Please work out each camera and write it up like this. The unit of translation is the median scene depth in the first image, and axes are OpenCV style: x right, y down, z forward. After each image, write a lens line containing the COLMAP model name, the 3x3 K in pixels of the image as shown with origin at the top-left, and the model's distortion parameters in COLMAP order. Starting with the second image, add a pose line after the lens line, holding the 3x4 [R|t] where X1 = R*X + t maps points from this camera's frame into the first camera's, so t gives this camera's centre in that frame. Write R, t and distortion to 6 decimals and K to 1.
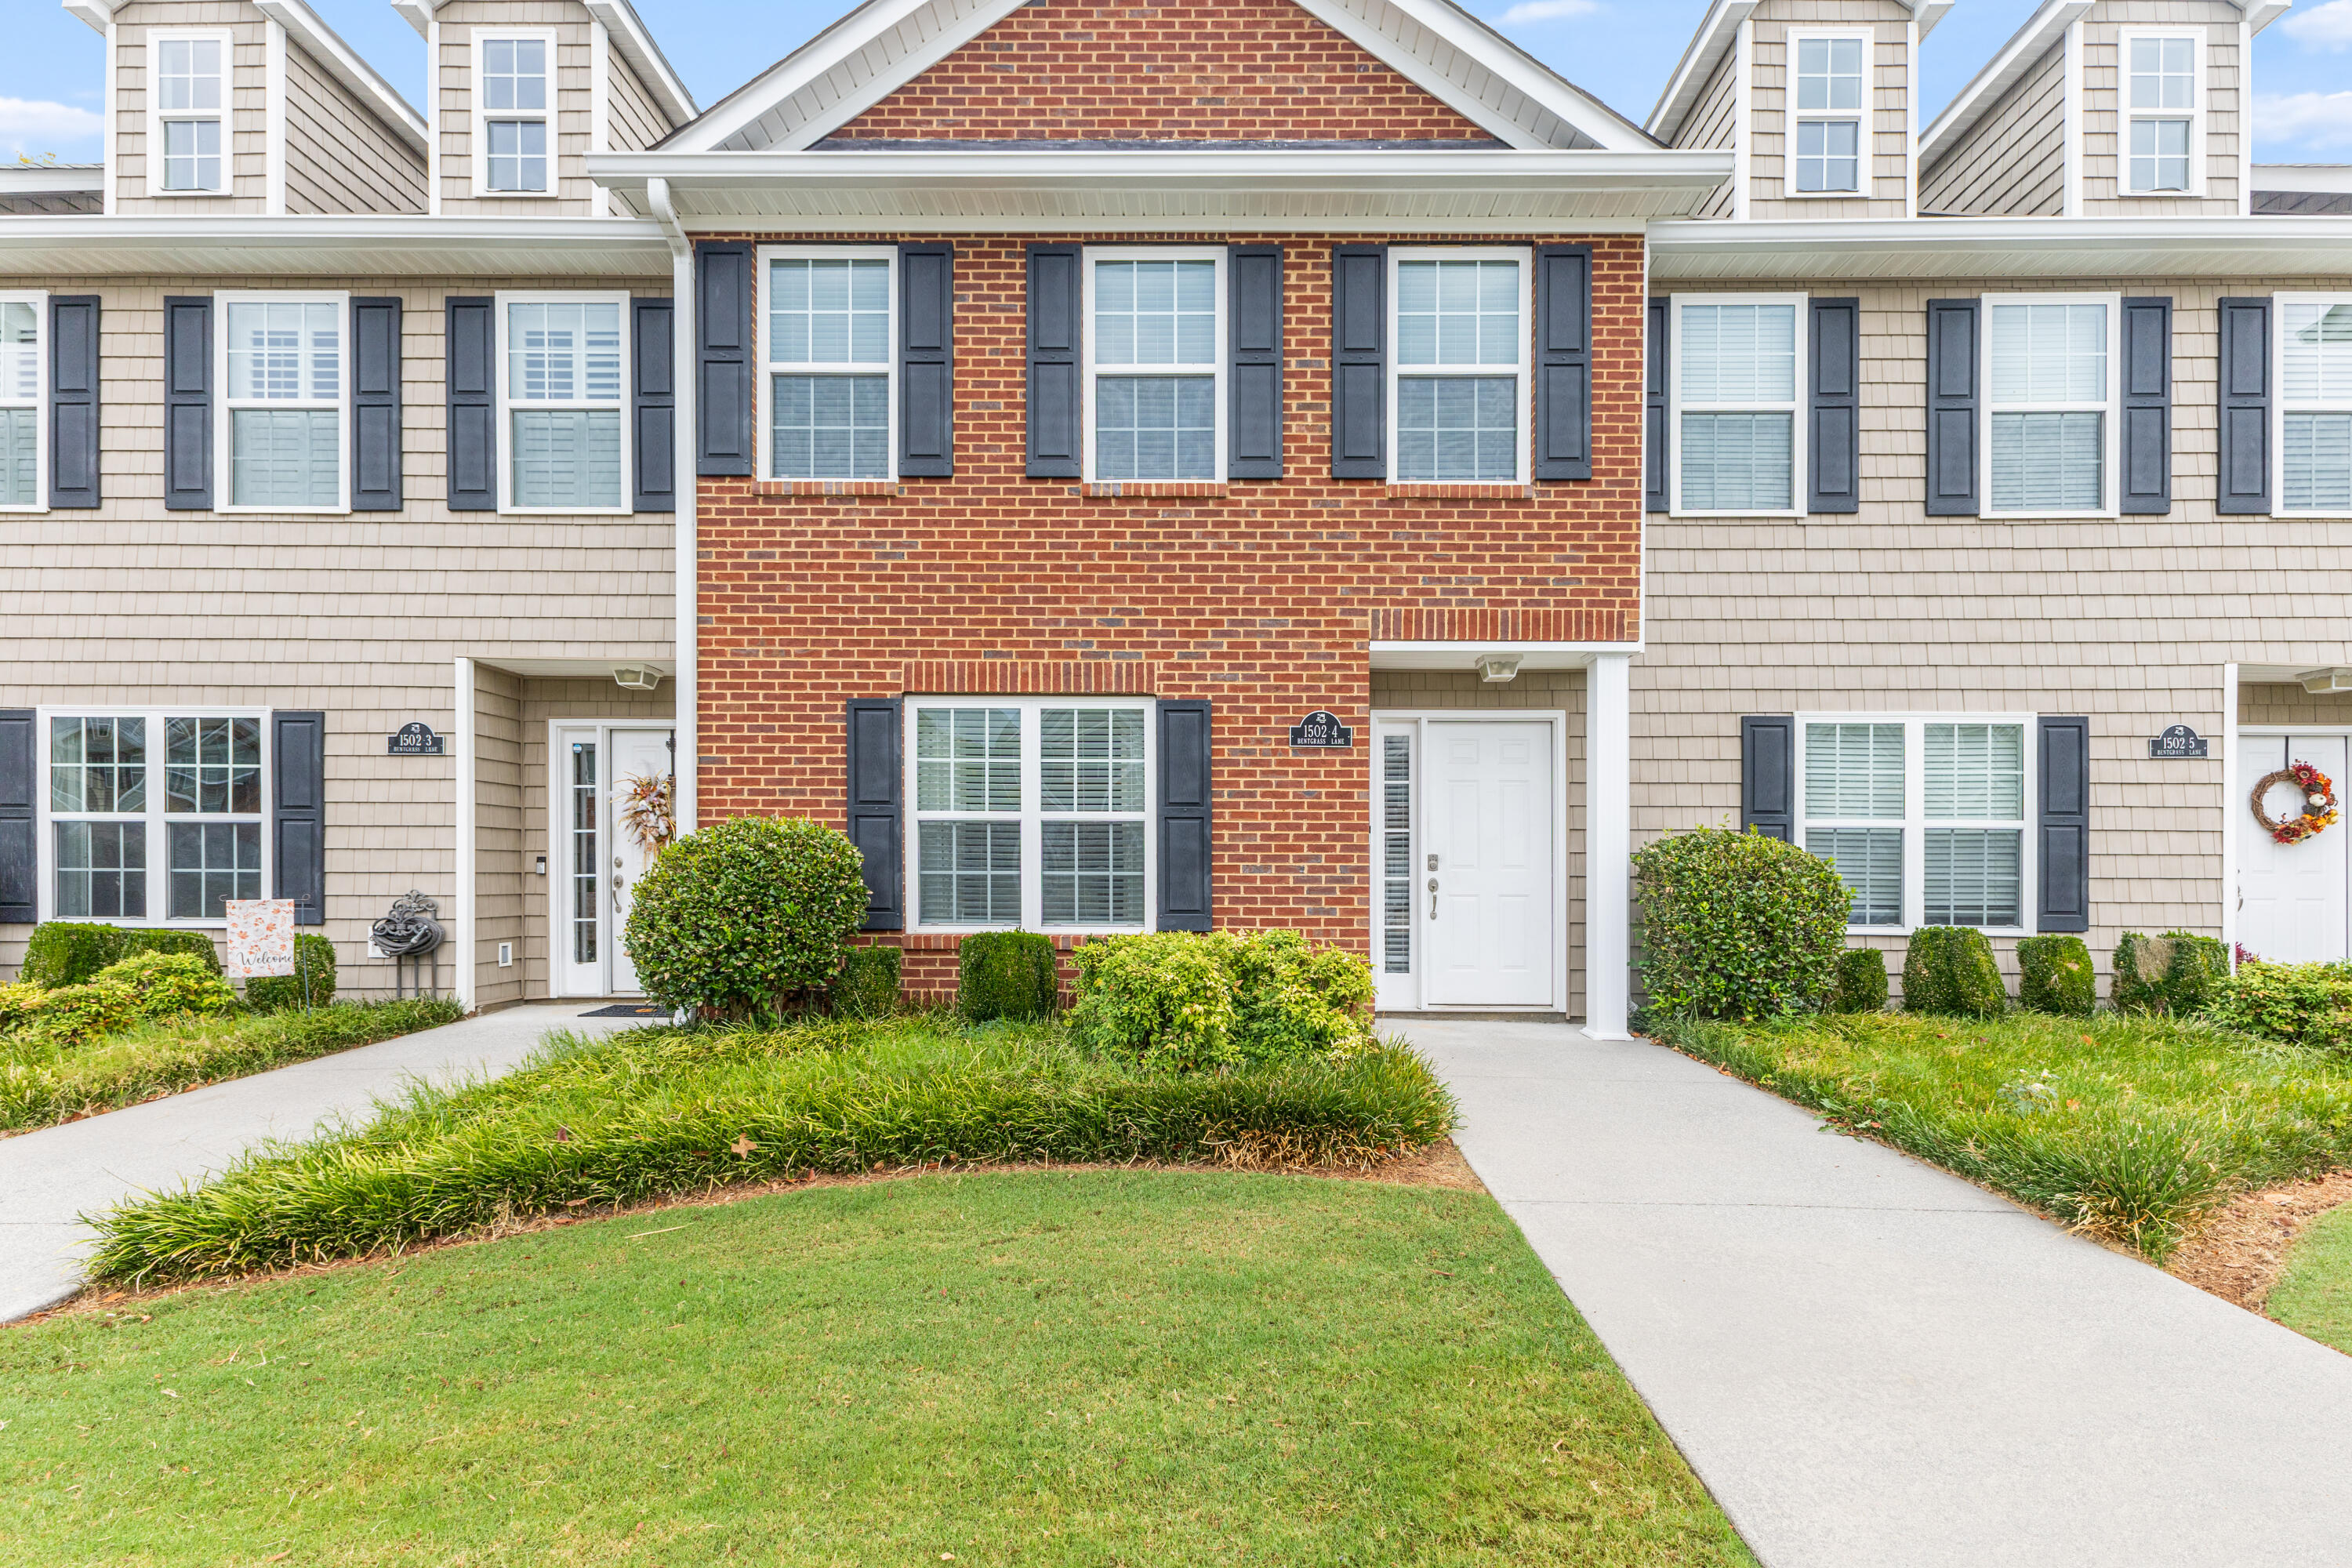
lens RADIAL K [[1019.9, 0, 1183.5], [0, 1019.9, 879.5], [0, 0, 1]] dist [0.003998, -0.000012]
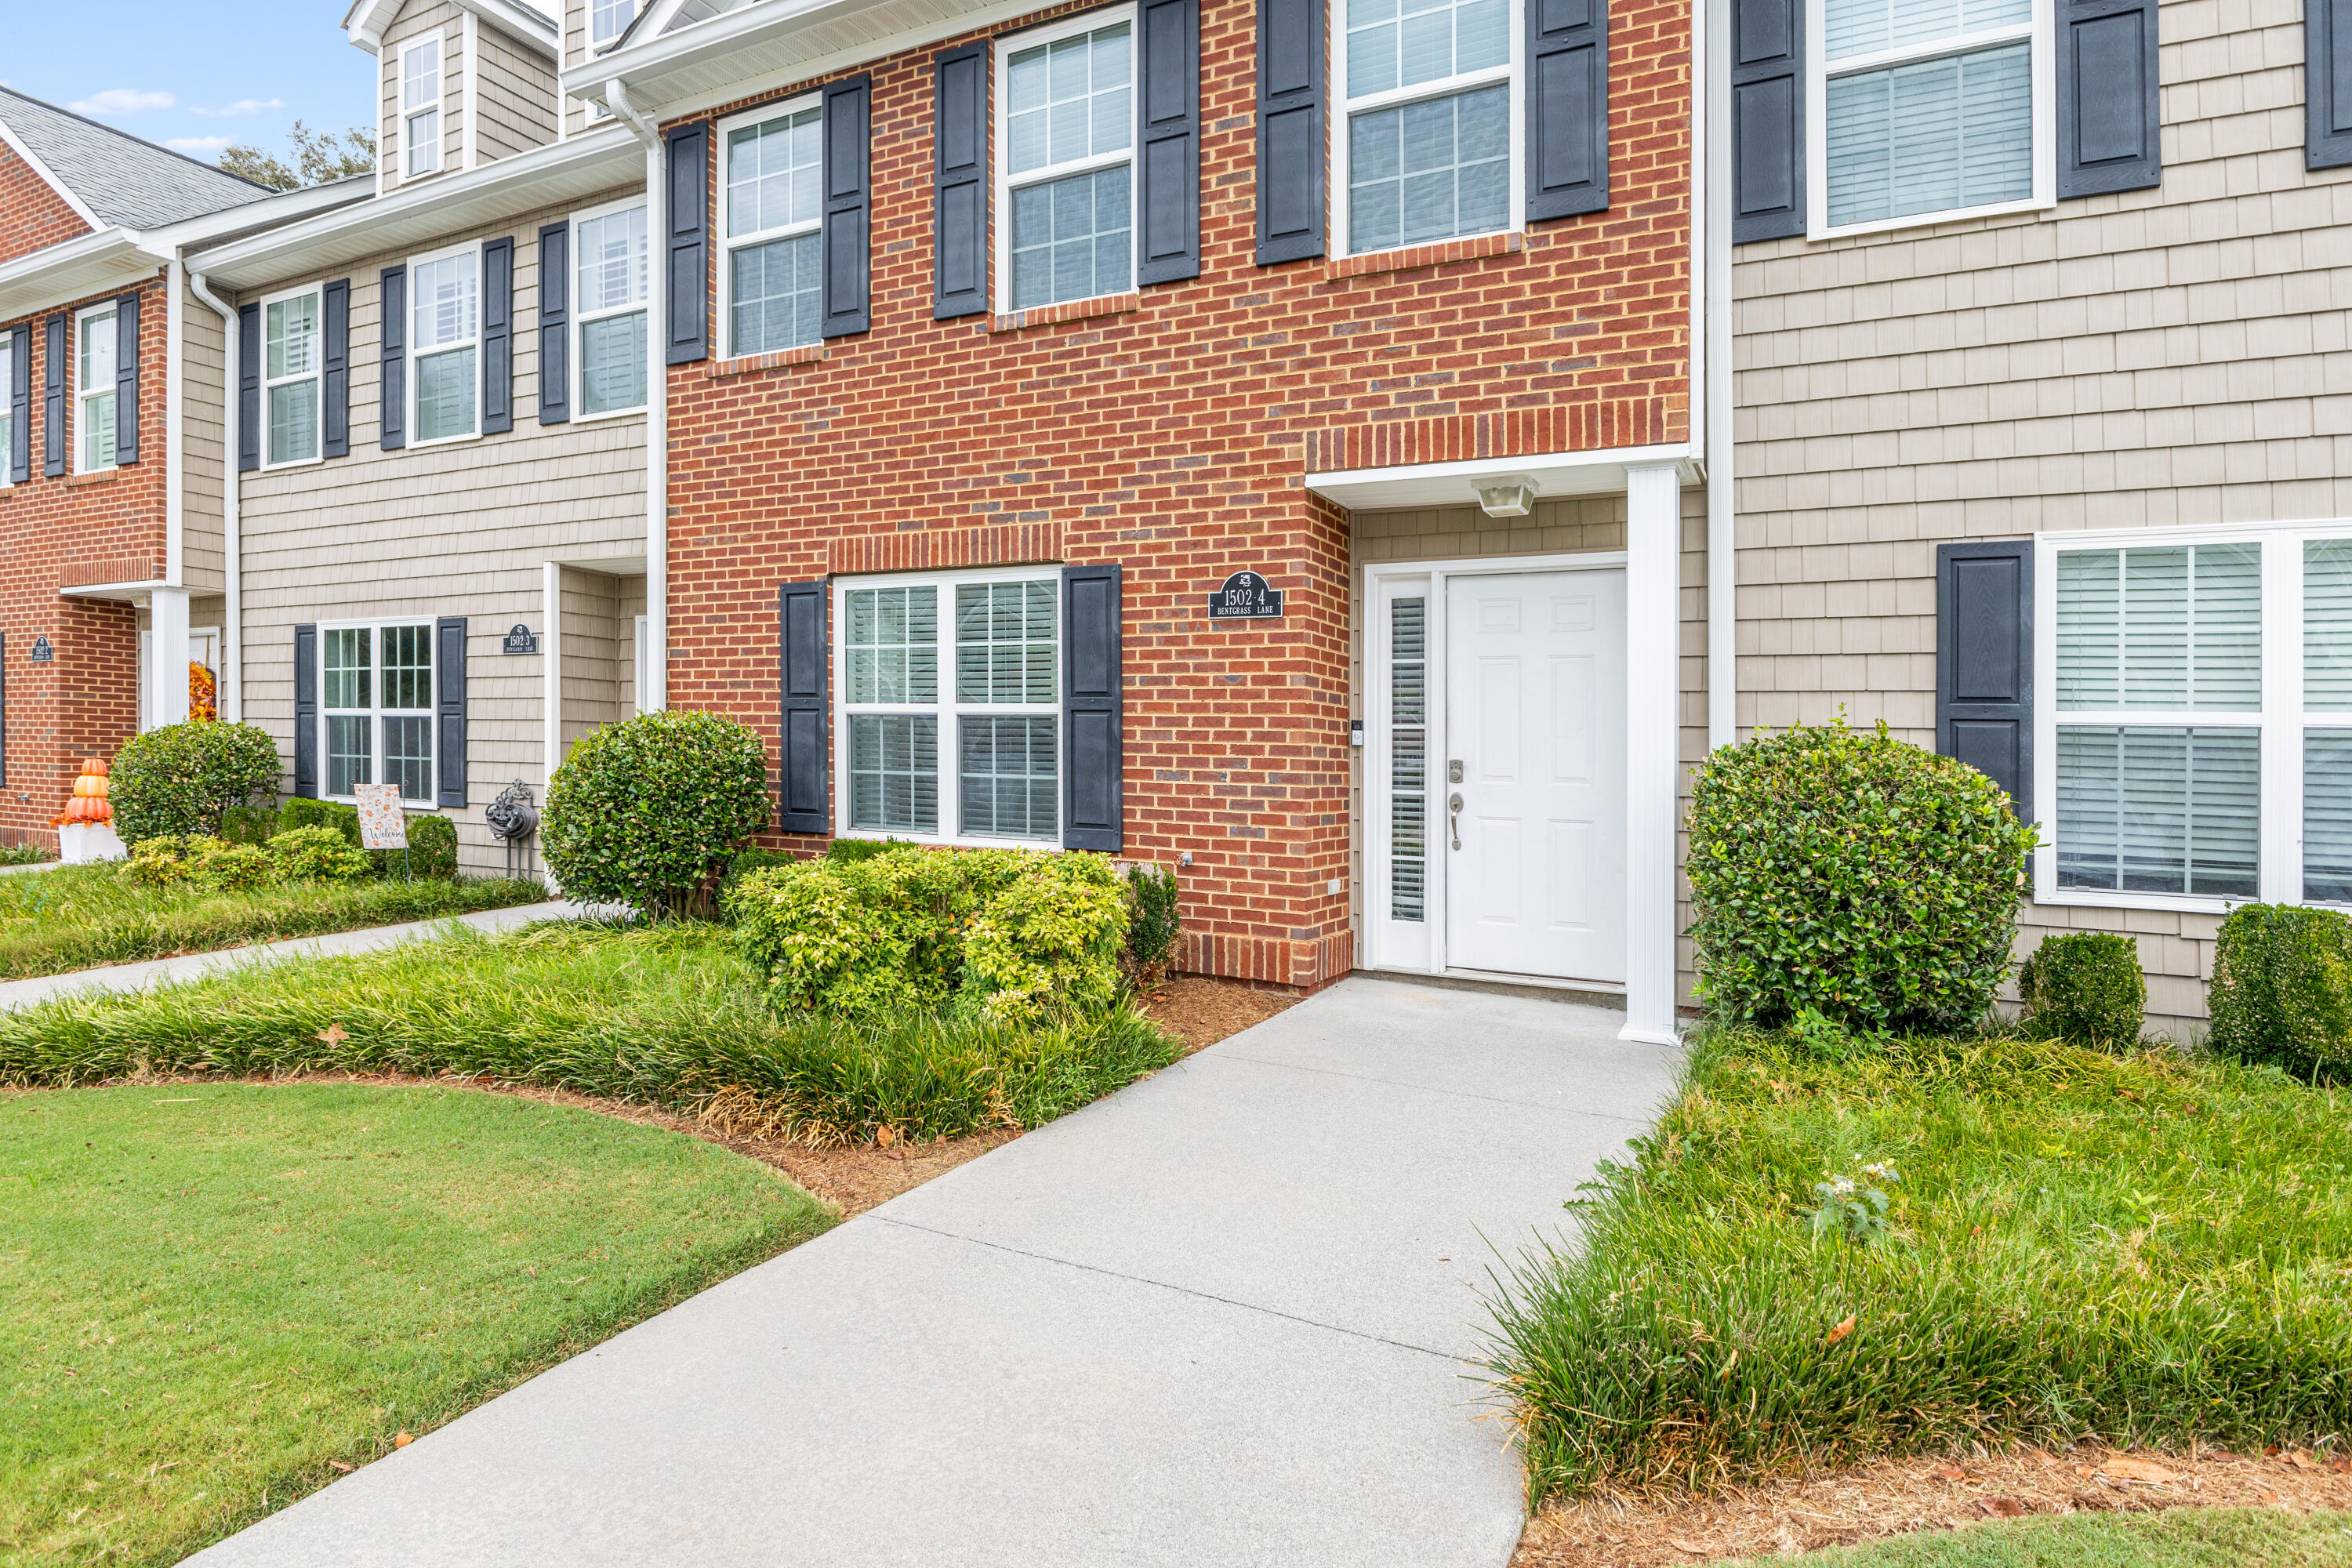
lens RADIAL K [[1212.7, 0, 1176.0], [0, 1212.7, 784.0], [0, 0, 1]] dist [-0.014441, 0.000415]
pose [[0.905280, 0.023406, -0.424171, 0.474812], [-0.021711, 0.999725, 0.008828, -0.011867], [0.424261, 0.001218, 0.905539, 0.151323]]
